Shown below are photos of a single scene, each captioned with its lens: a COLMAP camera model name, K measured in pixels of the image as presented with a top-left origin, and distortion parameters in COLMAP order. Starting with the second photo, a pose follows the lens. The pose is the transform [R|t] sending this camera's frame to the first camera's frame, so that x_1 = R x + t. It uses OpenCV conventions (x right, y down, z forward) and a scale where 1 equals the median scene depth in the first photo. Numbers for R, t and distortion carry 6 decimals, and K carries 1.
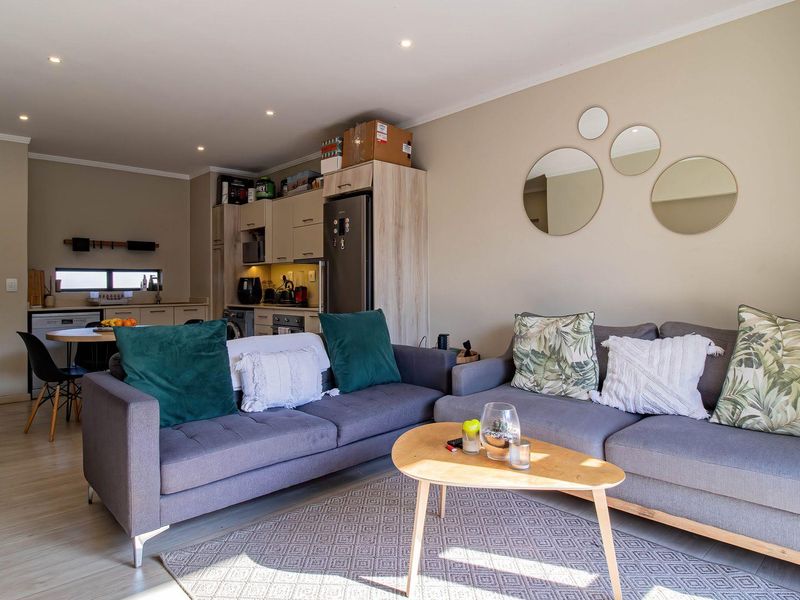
lens RADIAL K [[501.1, 0, 399.6], [0, 501.1, 283.3], [0, 0, 1]] dist [0.019901, -0.032059]
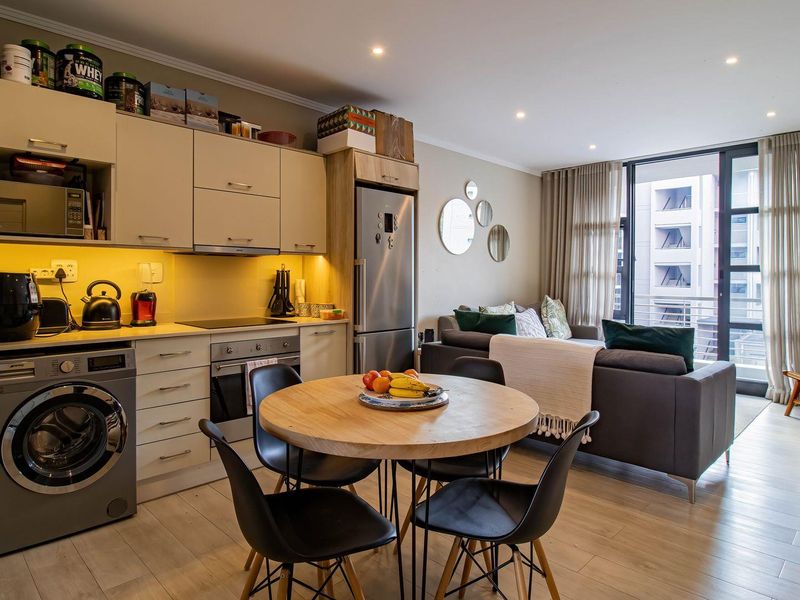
lens RADIAL K [[501.1, 0, 399.6], [0, 501.1, 283.3], [0, 0, 1]] dist [0.019901, -0.032059]
pose [[-0.038932, -0.006102, 0.999223, -1.405092], [-0.009411, 0.999939, 0.005739, -0.015808], [-0.999198, -0.009180, -0.038987, 1.425086]]
